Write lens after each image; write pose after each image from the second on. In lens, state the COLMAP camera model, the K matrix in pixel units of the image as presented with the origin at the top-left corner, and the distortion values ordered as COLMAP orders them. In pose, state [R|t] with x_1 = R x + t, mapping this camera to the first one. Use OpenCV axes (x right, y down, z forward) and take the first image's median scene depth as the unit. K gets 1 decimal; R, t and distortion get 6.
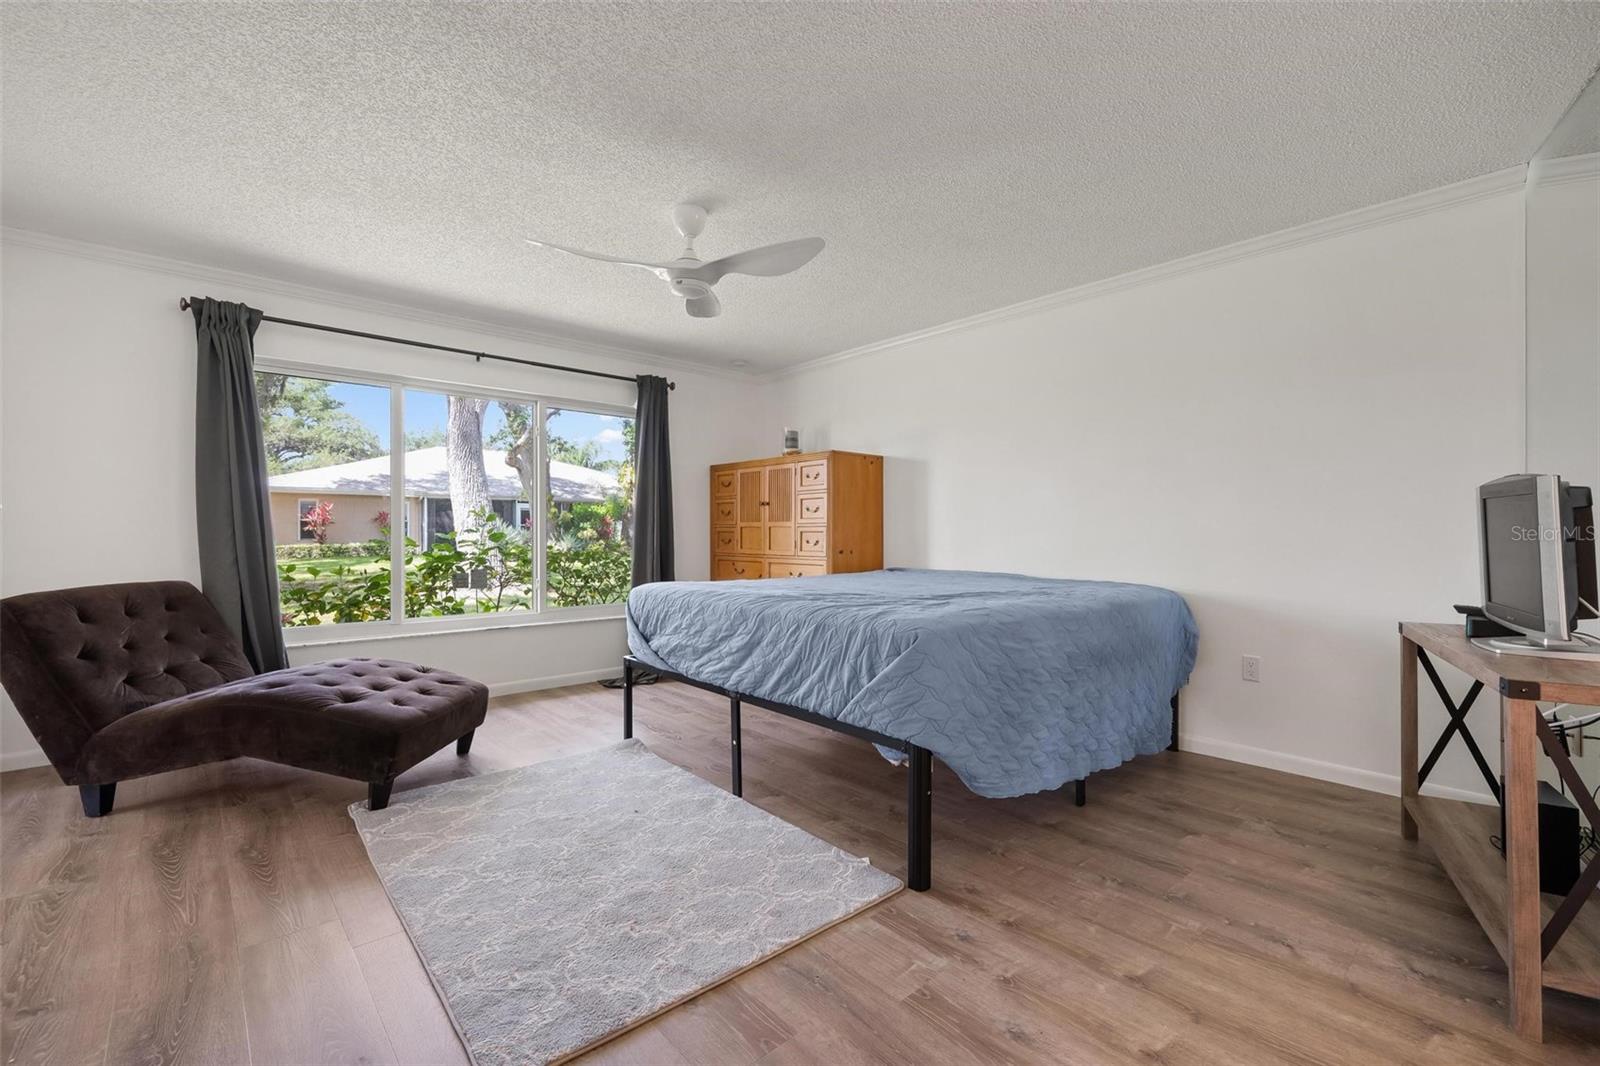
lens RADIAL K [[690.3, 0, 804.1], [0, 690.3, 533.6], [0, 0, 1]] dist [0.004073, 0.000690]
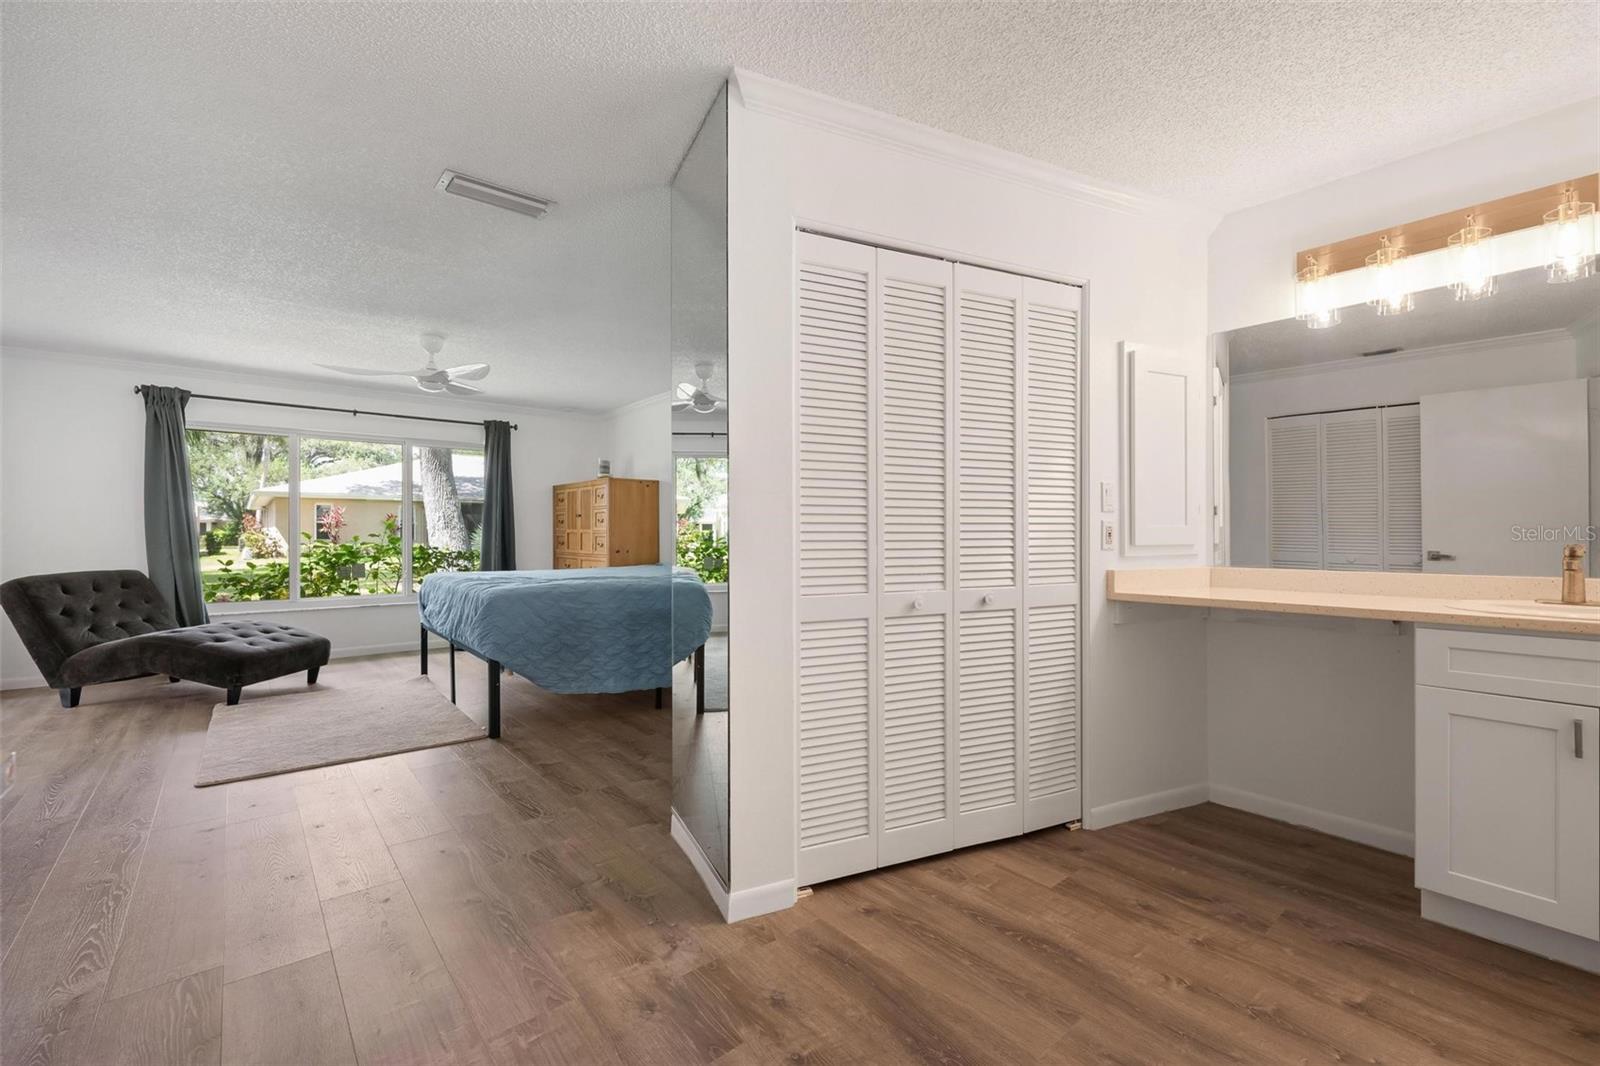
lens RADIAL K [[677.7, 0, 800.0], [0, 677.7, 533.0], [0, 0, 1]] dist [0.000379, 0.000430]
pose [[0.999454, -0.000251, -0.033041, 0.620406], [0.000227, 1.000000, -0.000736, -0.011900], [0.033042, 0.000728, 0.999454, -0.450964]]
